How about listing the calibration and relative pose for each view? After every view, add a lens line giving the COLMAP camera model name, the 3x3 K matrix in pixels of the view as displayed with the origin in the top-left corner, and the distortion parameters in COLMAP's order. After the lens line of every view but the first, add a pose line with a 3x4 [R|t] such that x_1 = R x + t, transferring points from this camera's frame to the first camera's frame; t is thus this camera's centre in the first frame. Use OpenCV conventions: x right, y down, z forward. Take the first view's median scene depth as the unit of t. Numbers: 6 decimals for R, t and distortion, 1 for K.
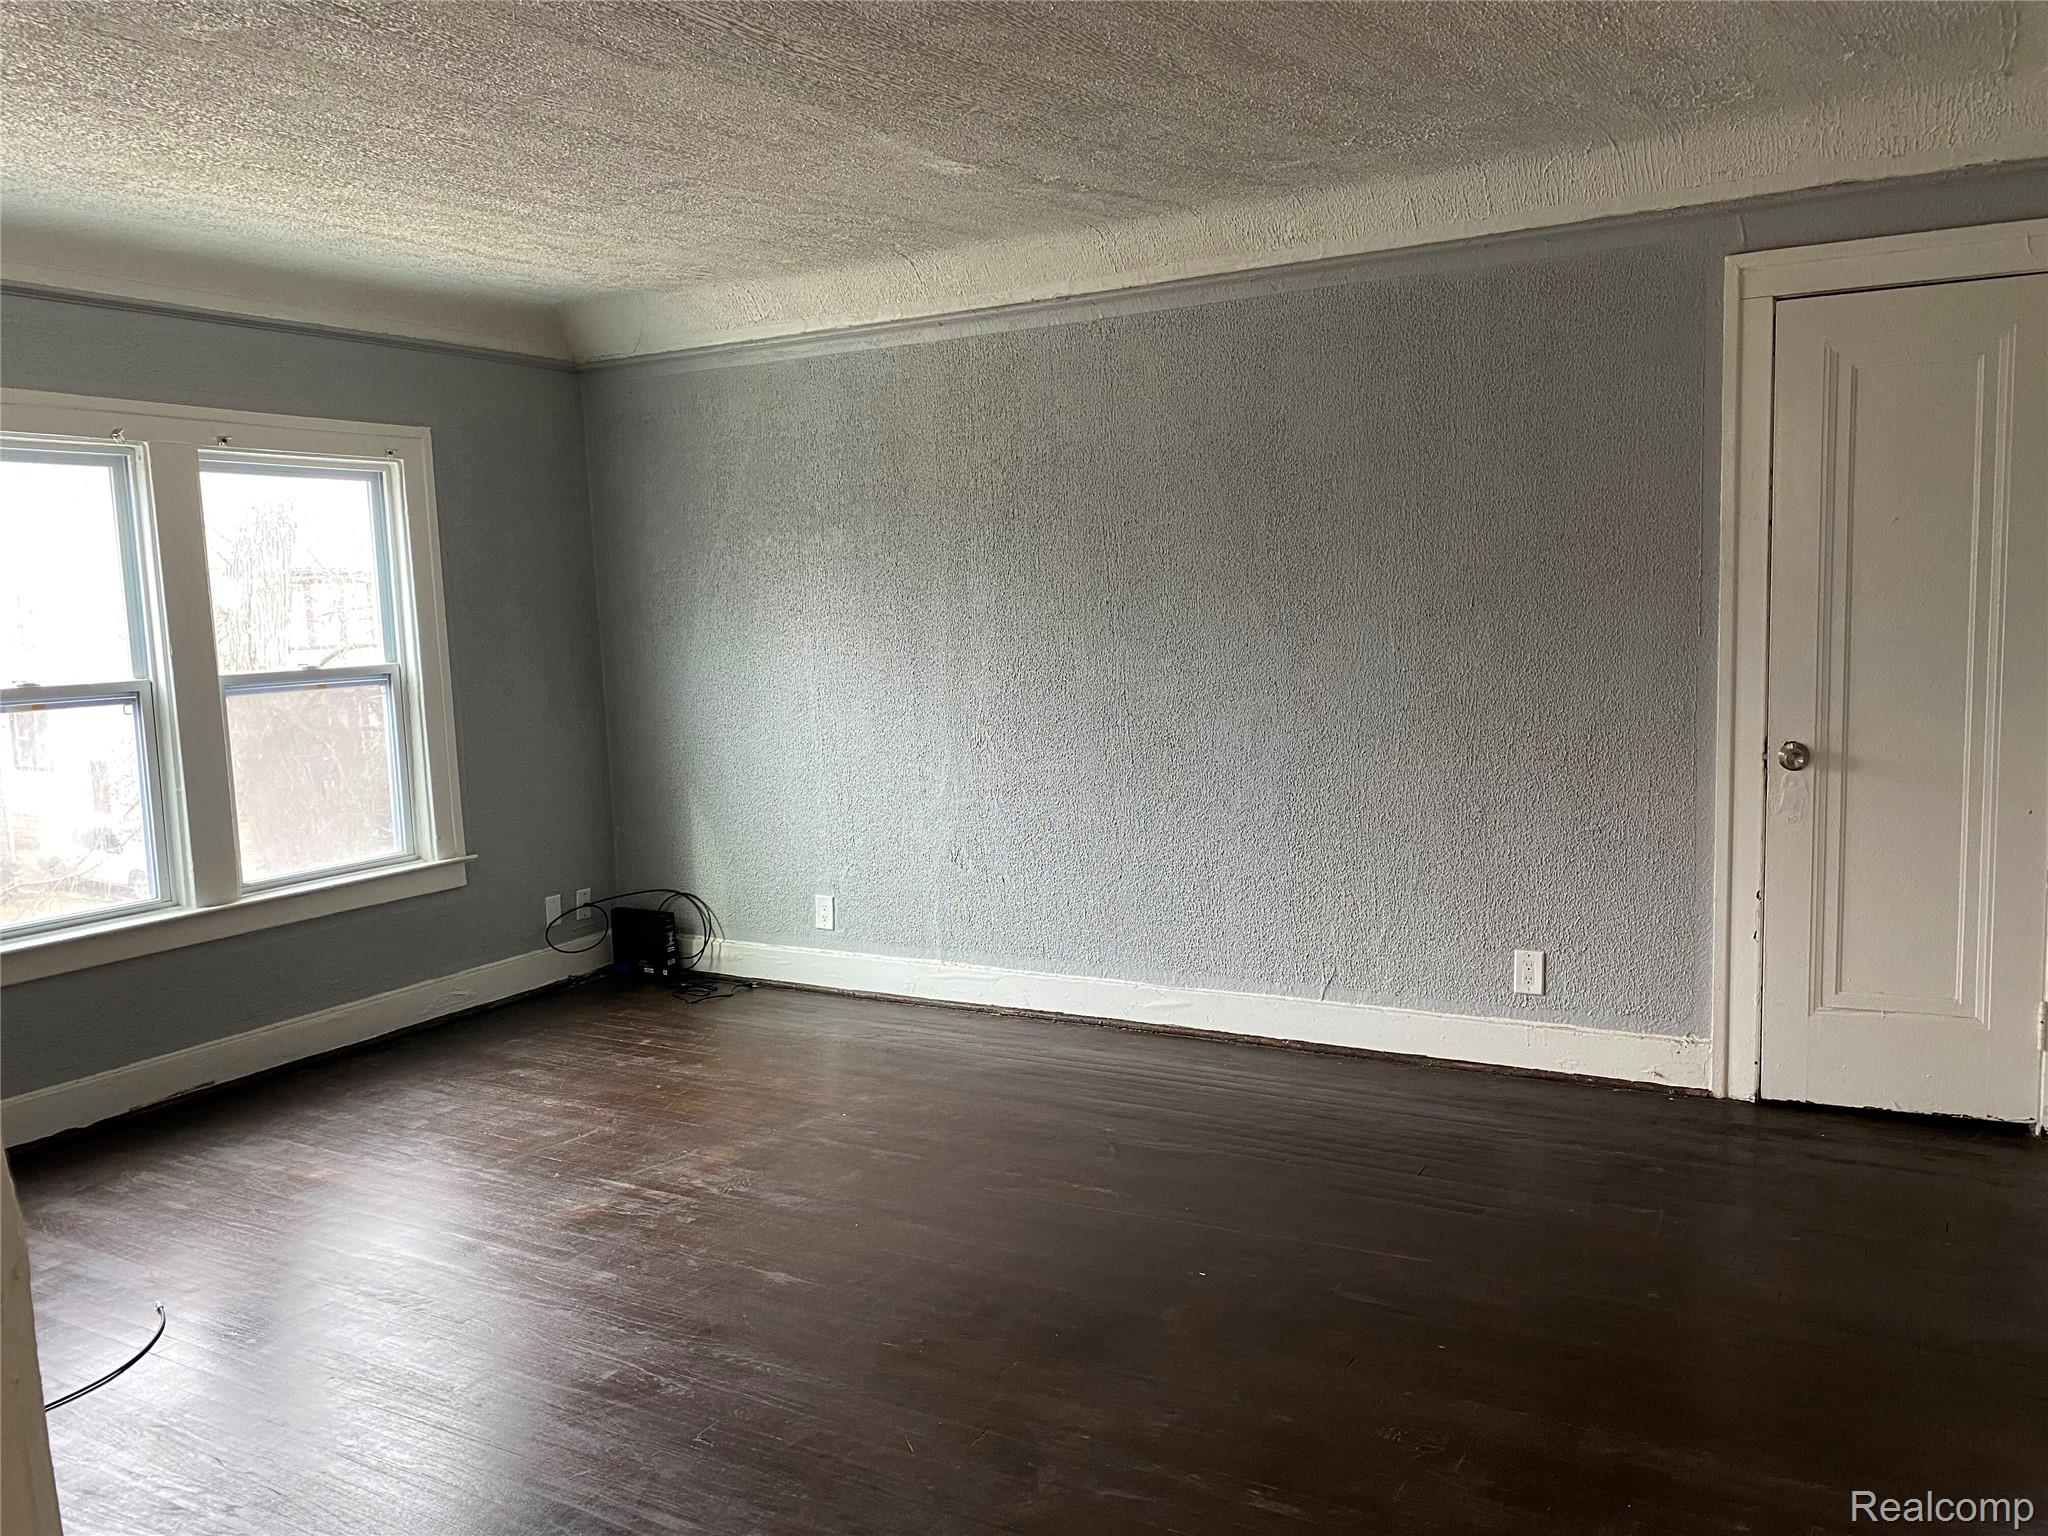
lens RADIAL K [[1563.9, 0, 1034.7], [0, 1563.9, 766.8], [0, 0, 1]] dist [0.030411, -0.016058]
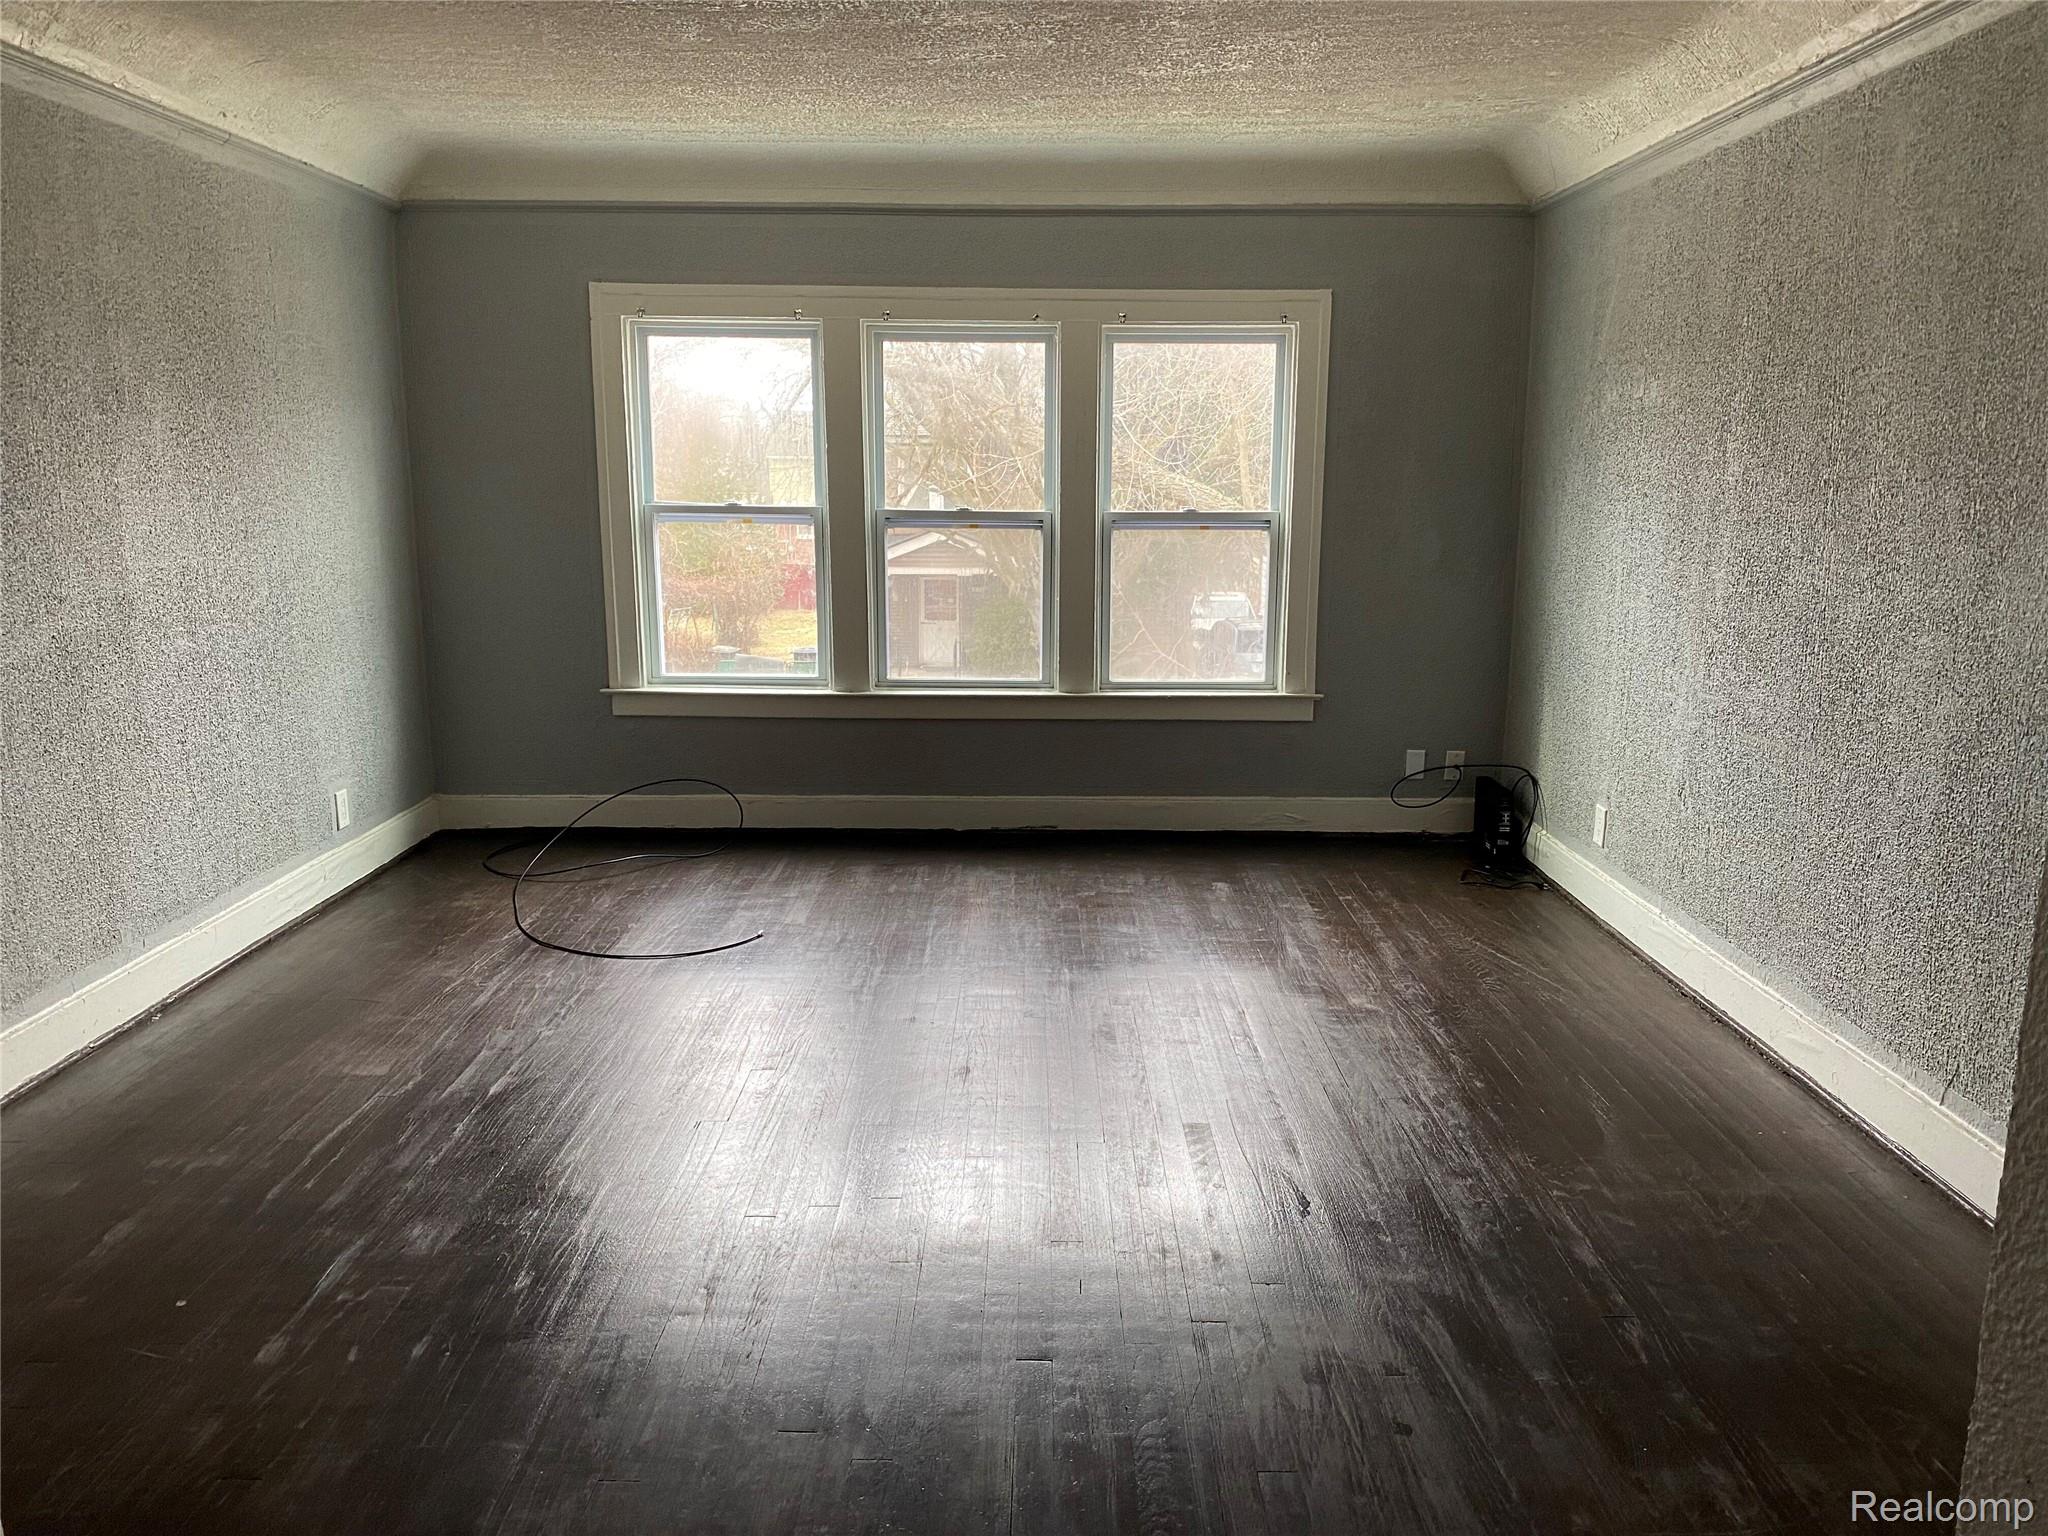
lens RADIAL K [[1563.9, 0, 1035.8], [0, 1563.9, 767.4], [0, 0, 1]] dist [0.030411, -0.016058]
pose [[0.494858, 0.201618, -0.845260, 0.483864], [-0.117402, 0.979305, 0.164858, -0.051030], [0.861006, 0.017654, 0.508288, 0.293329]]
